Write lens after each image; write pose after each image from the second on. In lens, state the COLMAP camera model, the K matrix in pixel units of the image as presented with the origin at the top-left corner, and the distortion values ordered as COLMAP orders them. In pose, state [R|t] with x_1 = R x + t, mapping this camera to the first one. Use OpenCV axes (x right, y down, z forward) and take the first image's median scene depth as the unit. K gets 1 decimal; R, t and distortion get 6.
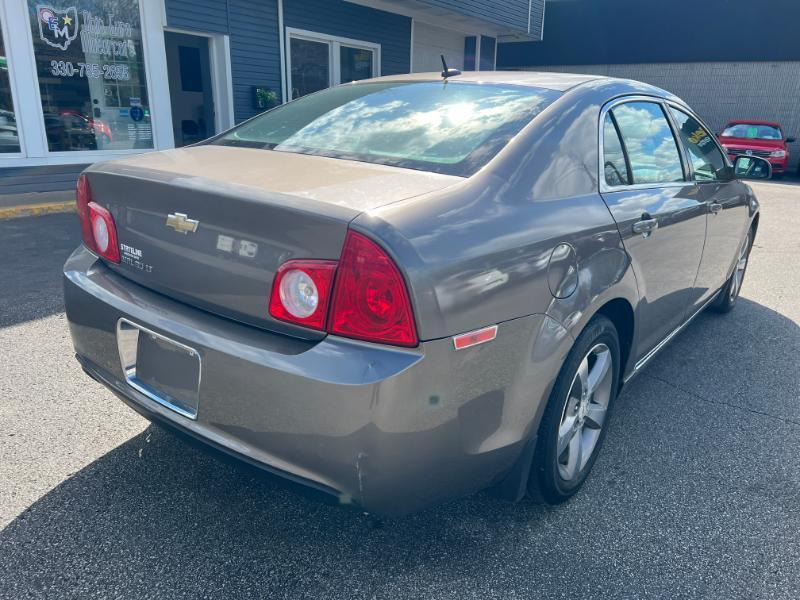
lens RADIAL K [[601.8, 0, 400.0], [0, 601.8, 300.0], [0, 0, 1]] dist [0.036248, -0.038975]
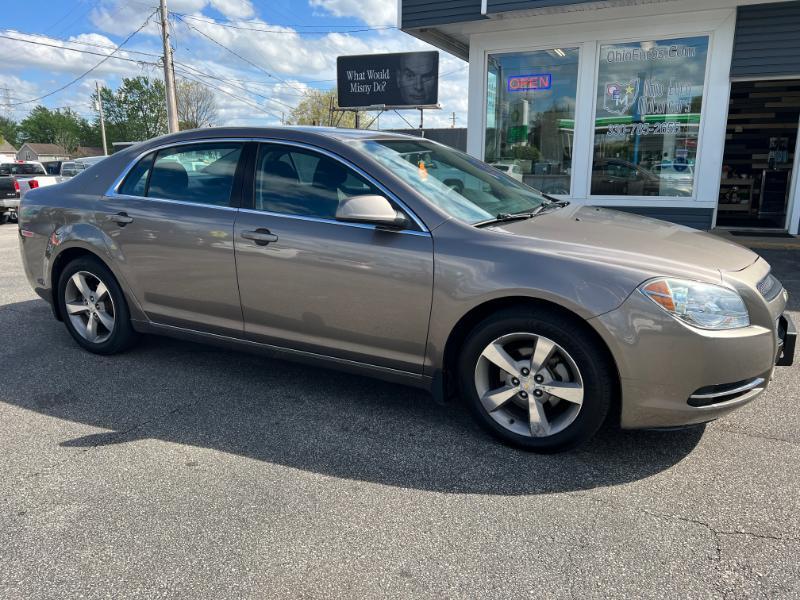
lens RADIAL K [[599.1, 0, 403.7], [0, 599.1, 297.4], [0, 0, 1]] dist [0.037909, -0.037247]
pose [[0.173345, 0.191345, -0.966094, 0.556066], [-0.279907, 0.950065, 0.137947, -0.093038], [0.944248, 0.246504, 0.218248, 0.362444]]
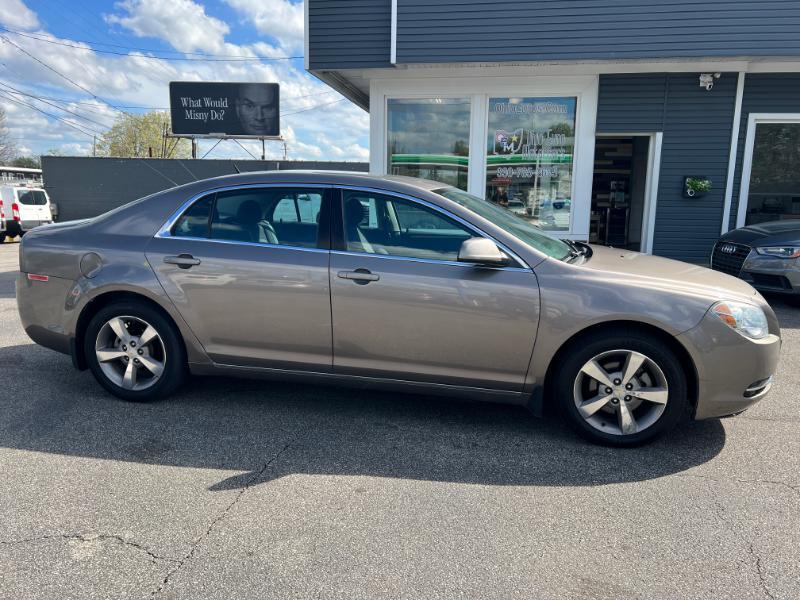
lens RADIAL K [[597.2, 0, 406.9], [0, 597.2, 300.9], [0, 0, 1]] dist [0.036659, -0.034884]
pose [[0.448801, 0.139045, -0.882748, 0.542689], [-0.262493, 0.964756, 0.018507, -0.053130], [0.854210, 0.223410, 0.469482, 0.197480]]
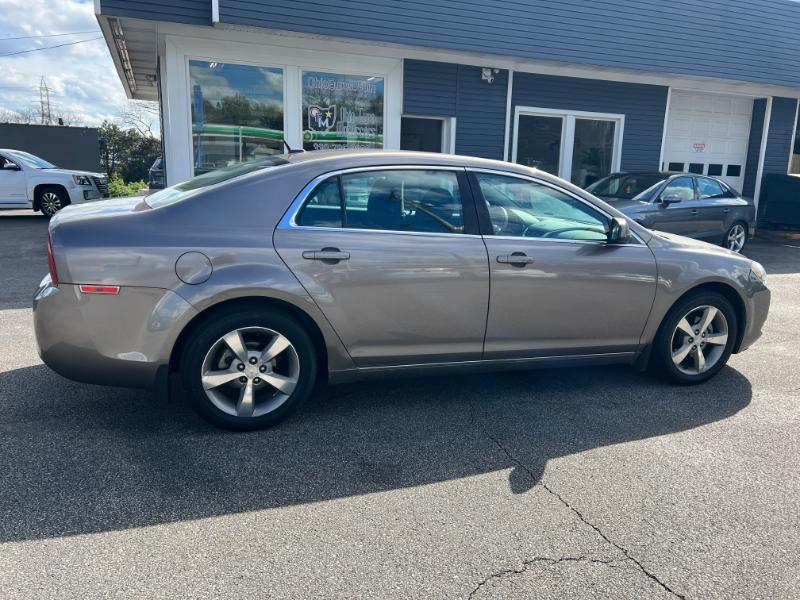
lens RADIAL K [[596.3, 0, 400.0], [0, 596.3, 300.0], [0, 0, 1]] dist [0.039810, -0.042626]
pose [[0.838393, 0.111092, -0.533626, 0.330197], [-0.165313, 0.984722, -0.054723, 0.006895], [0.519394, 0.134095, 0.843948, -0.018234]]
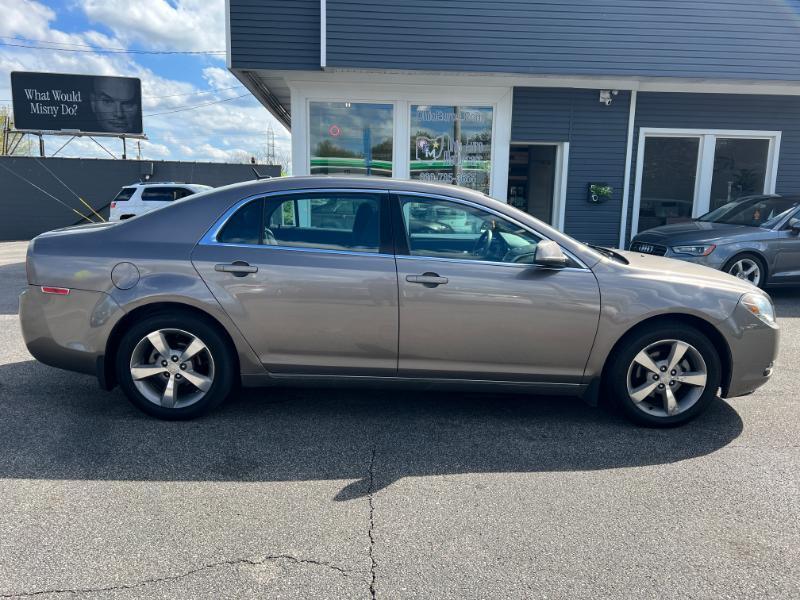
lens RADIAL K [[596.3, 0, 400.0], [0, 596.3, 300.0], [0, 0, 1]] dist [0.039810, -0.042626]
pose [[0.630652, 0.115752, -0.767385, 0.476665], [-0.227882, 0.972845, -0.040535, -0.019799], [0.741854, 0.200437, 0.639904, 0.084705]]
